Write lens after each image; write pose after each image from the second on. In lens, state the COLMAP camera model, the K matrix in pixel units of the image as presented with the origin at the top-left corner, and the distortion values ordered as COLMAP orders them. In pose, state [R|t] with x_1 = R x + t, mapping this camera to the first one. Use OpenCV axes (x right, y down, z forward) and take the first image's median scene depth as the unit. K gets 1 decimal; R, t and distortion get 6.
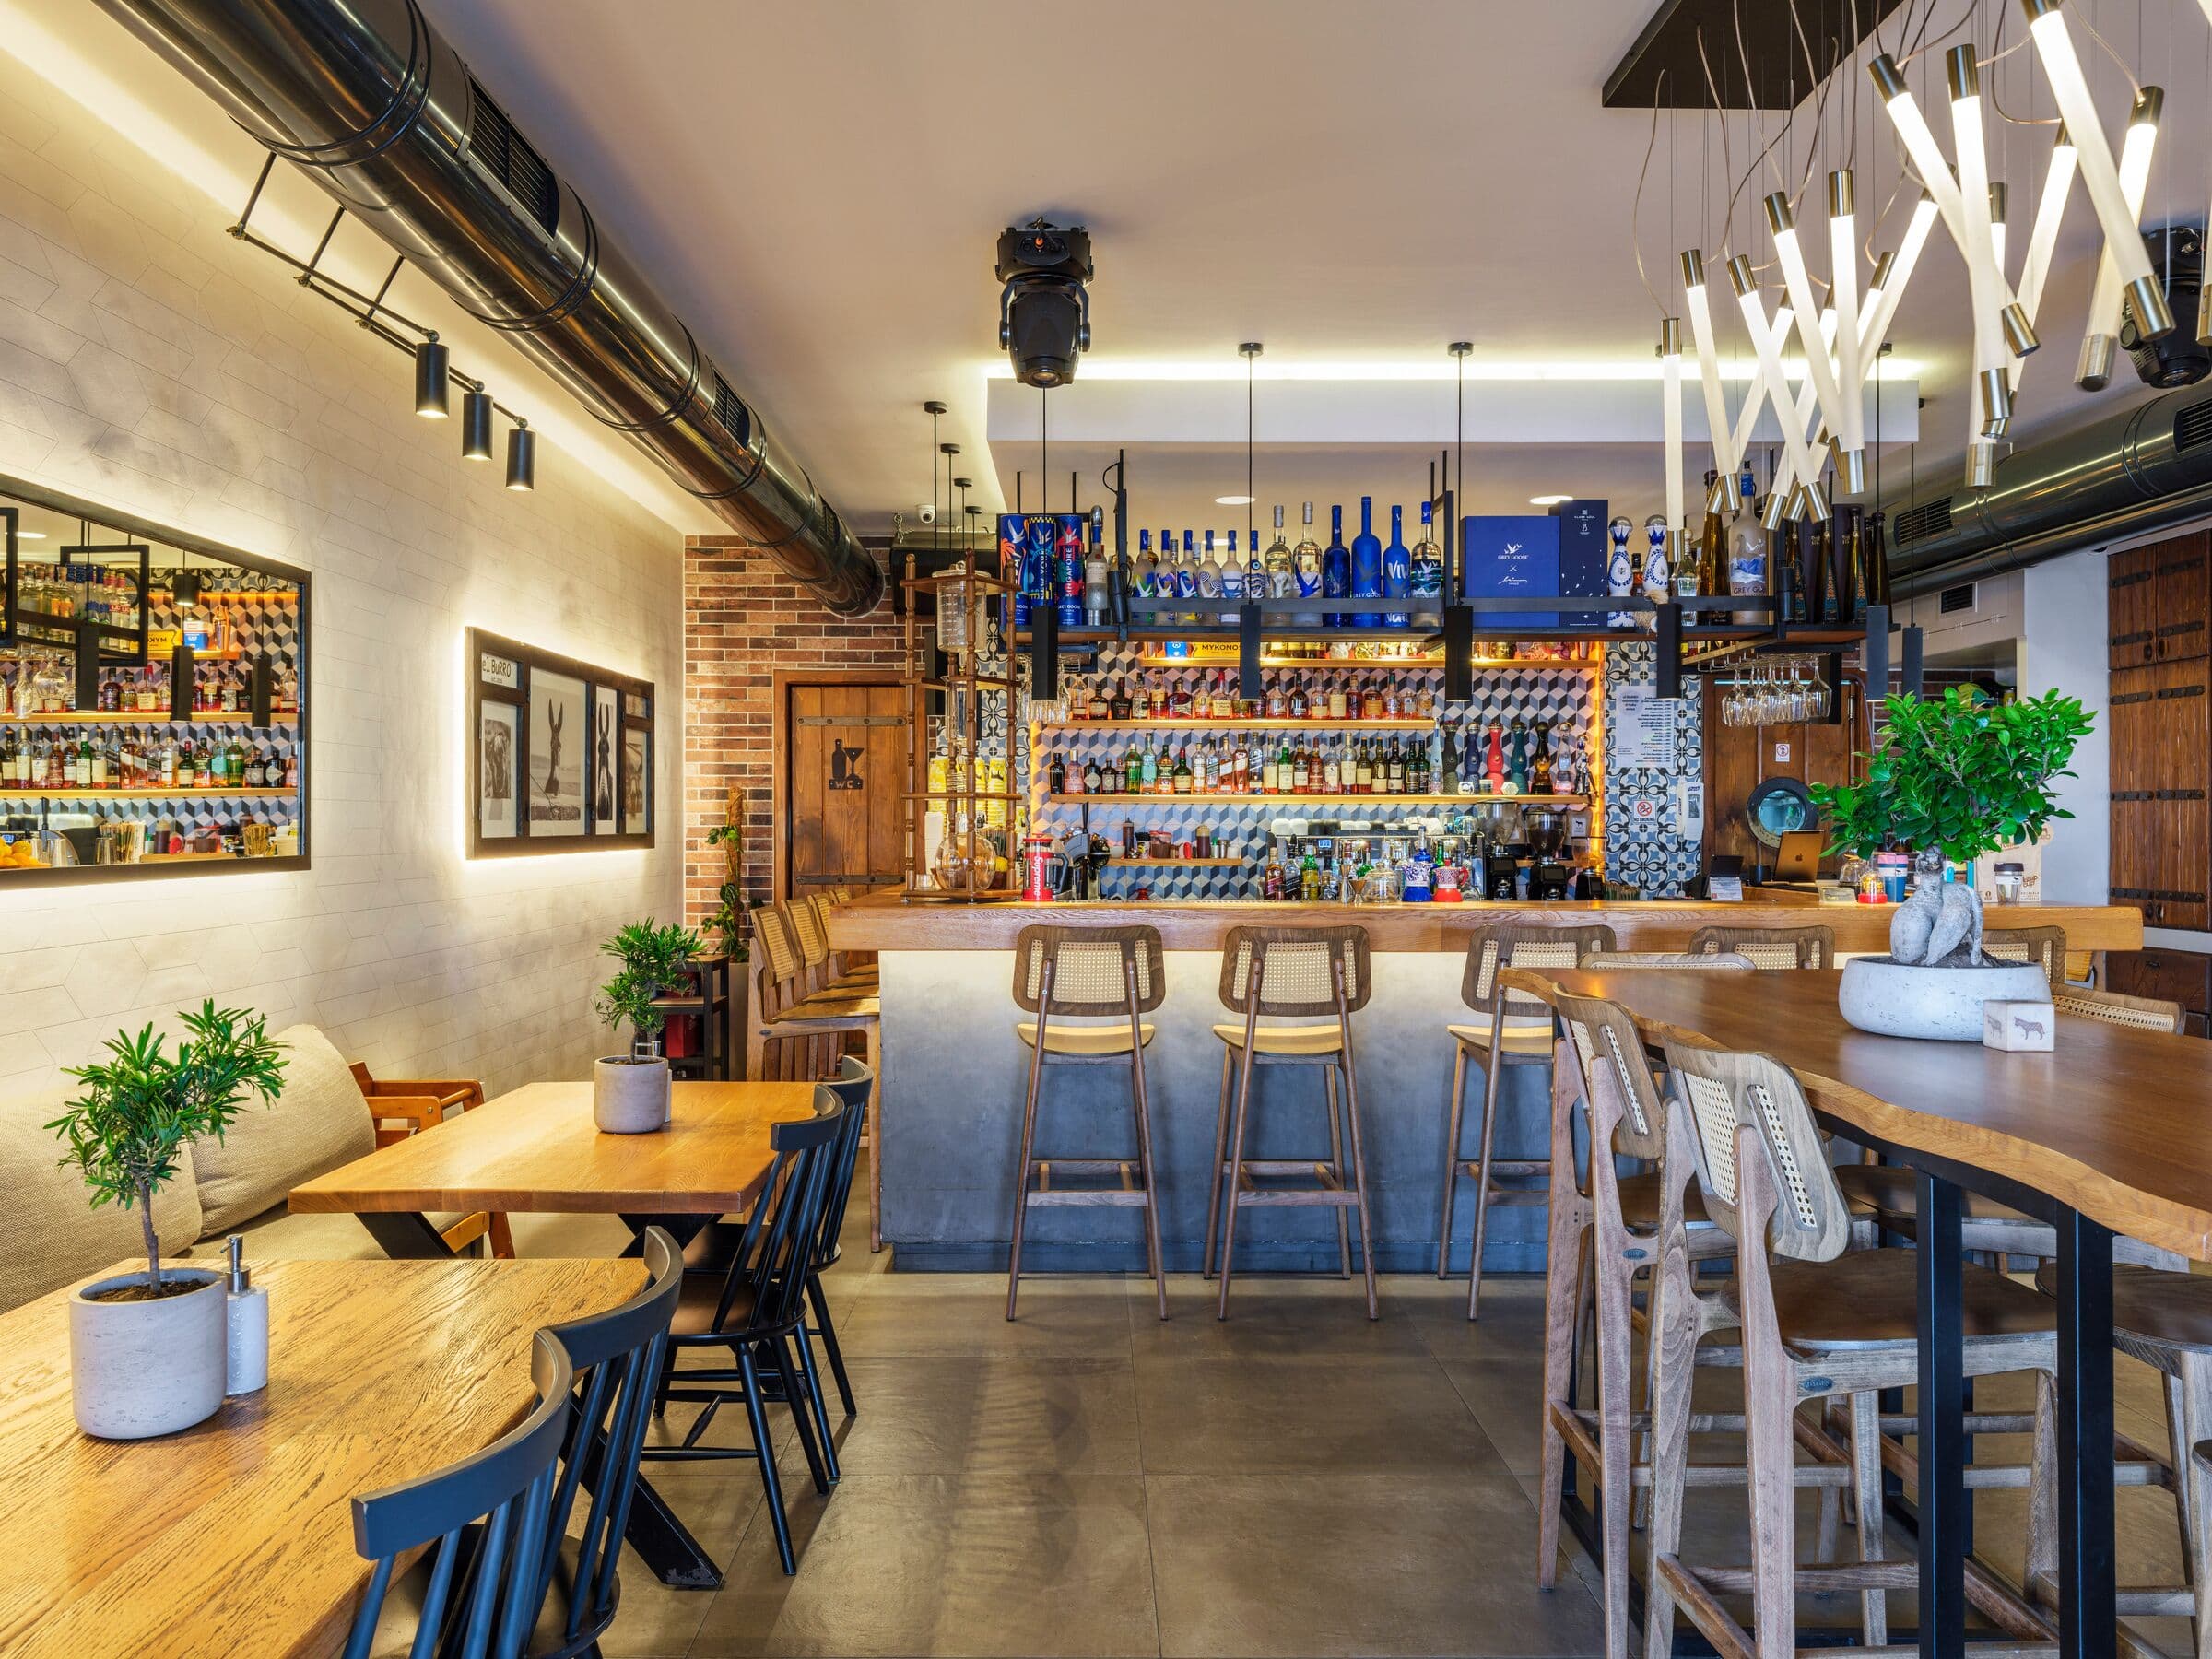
lens RADIAL K [[1674.3, 0, 1099.3], [0, 1674.3, 824.2], [0, 0, 1]] dist [-0.000511, -0.046777]
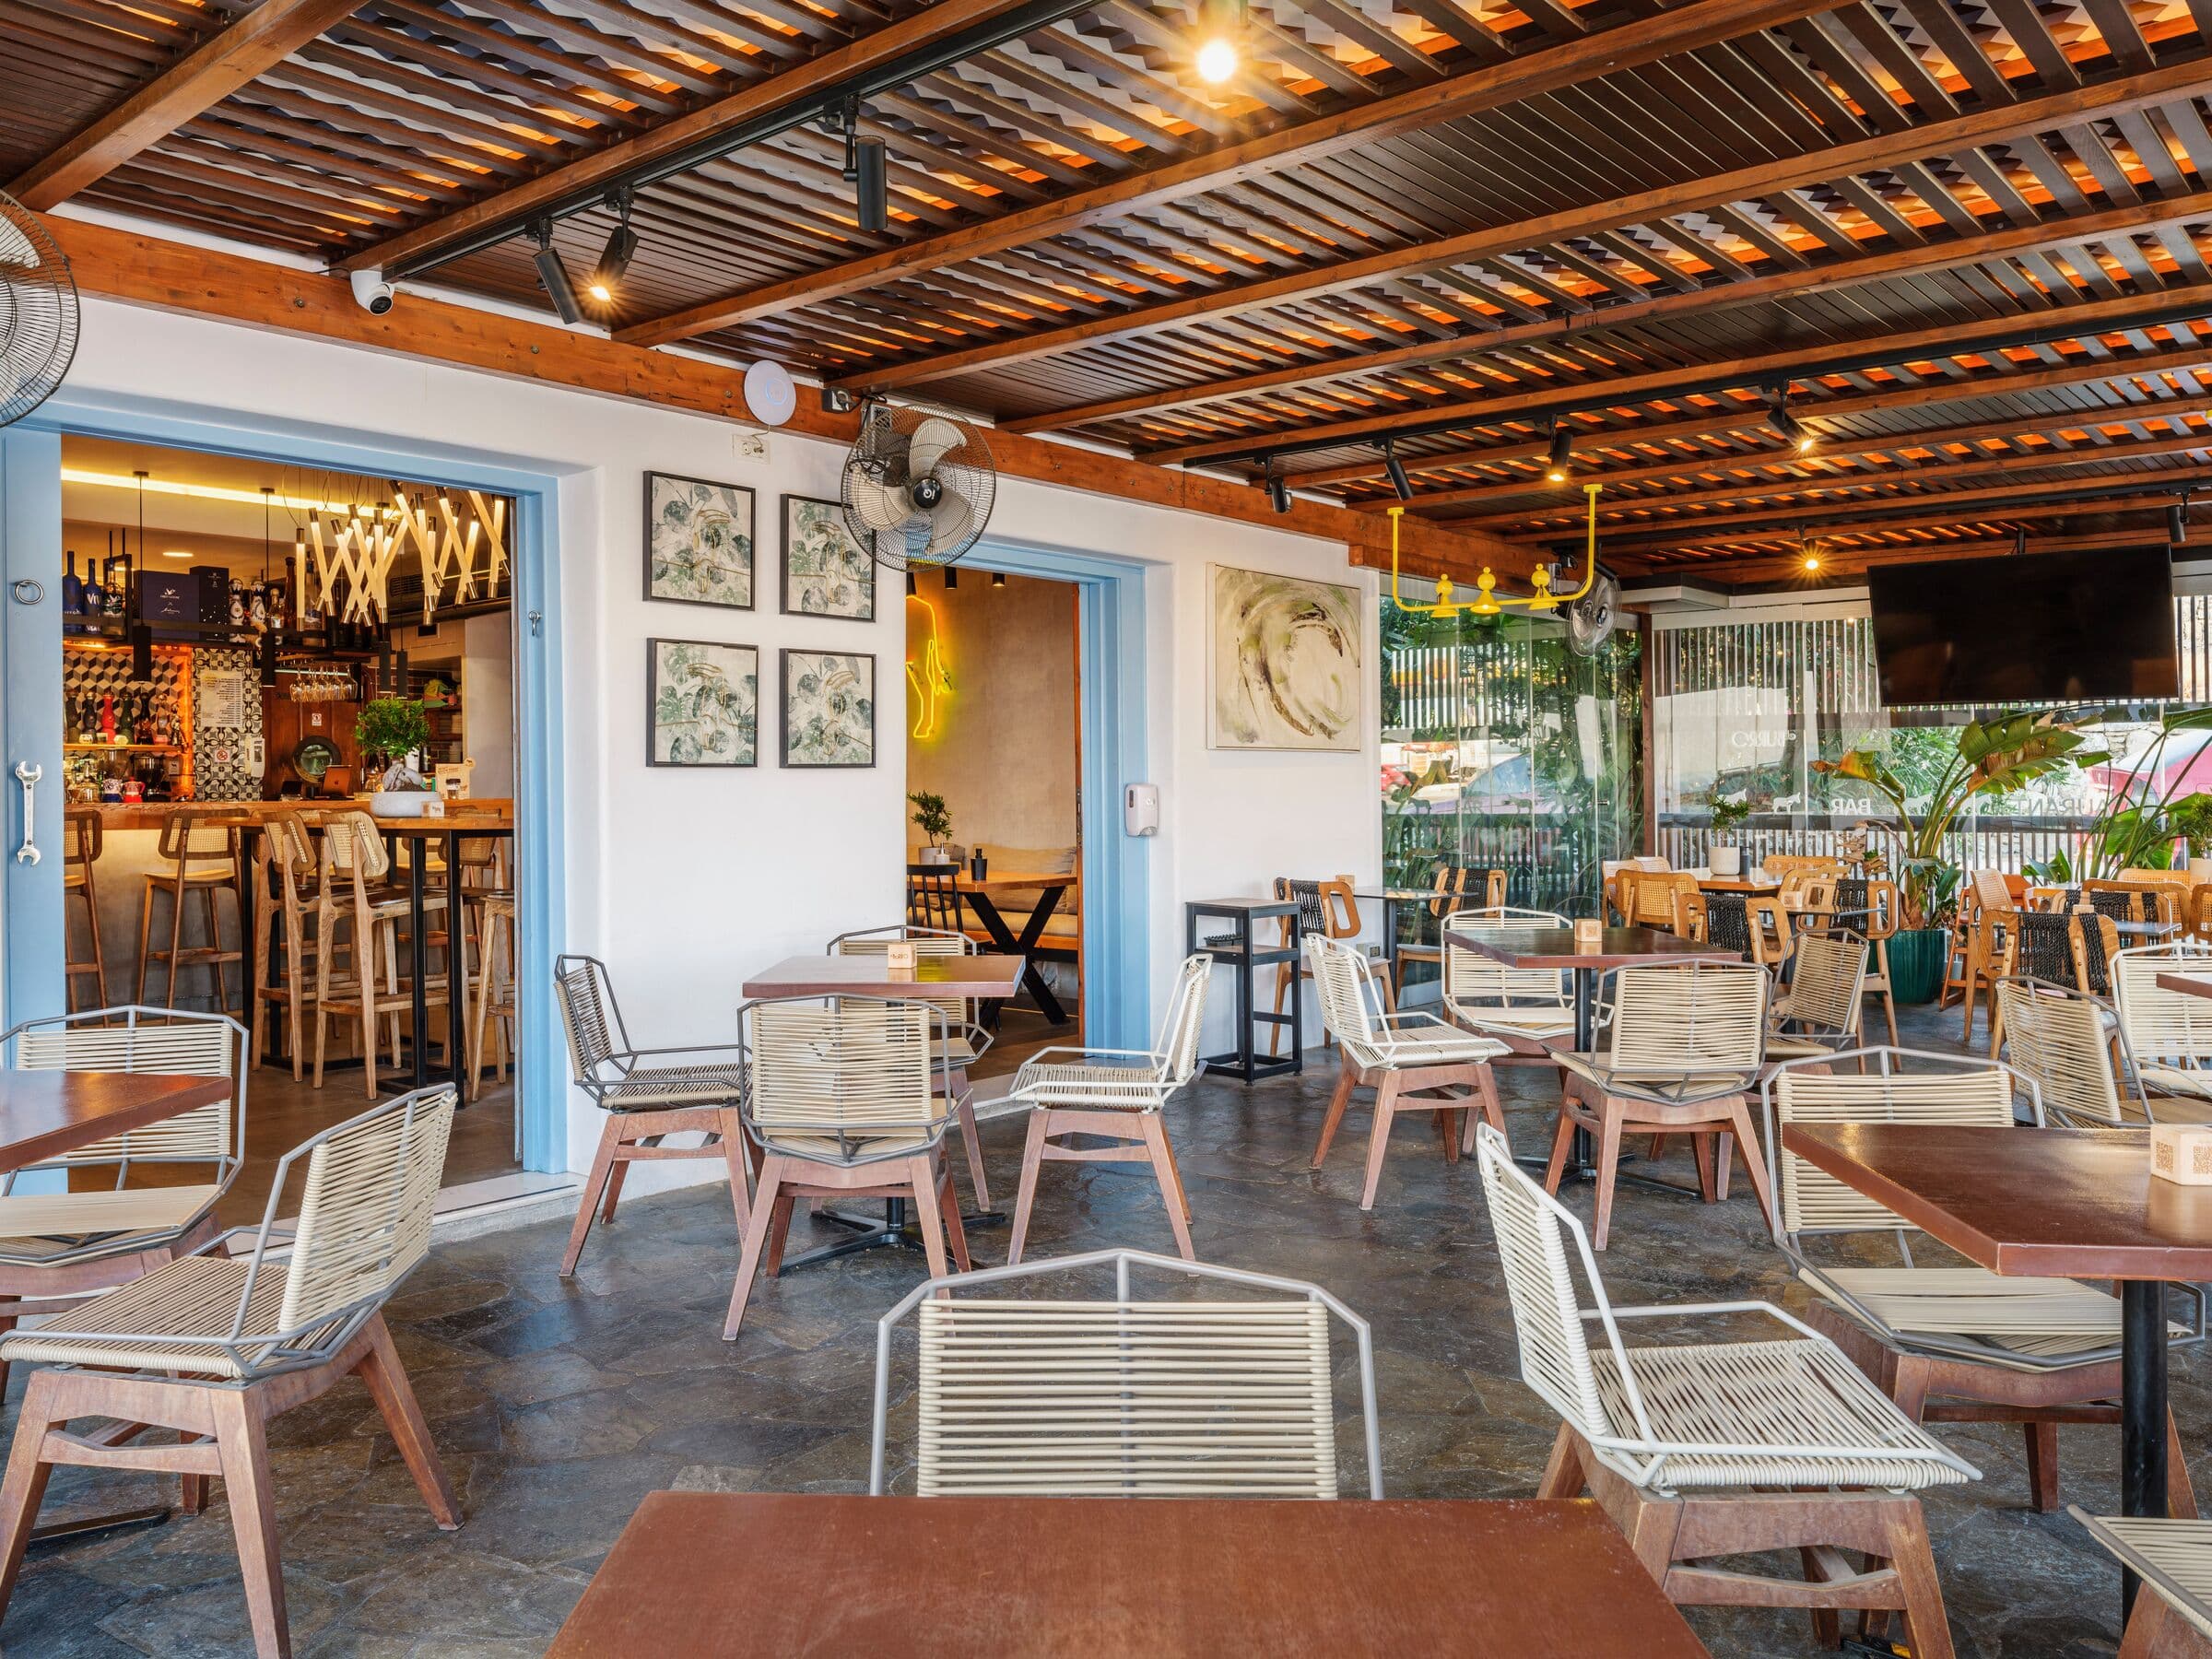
lens RADIAL K [[1674.3, 0, 1099.3], [0, 1674.3, 824.2], [0, 0, 1]] dist [-0.000511, -0.046777]
pose [[0.660144, -0.017450, 0.750936, -0.257576], [0.005029, 0.999810, 0.018813, 0.026721], [-0.751122, -0.008643, 0.660107, -0.522048]]
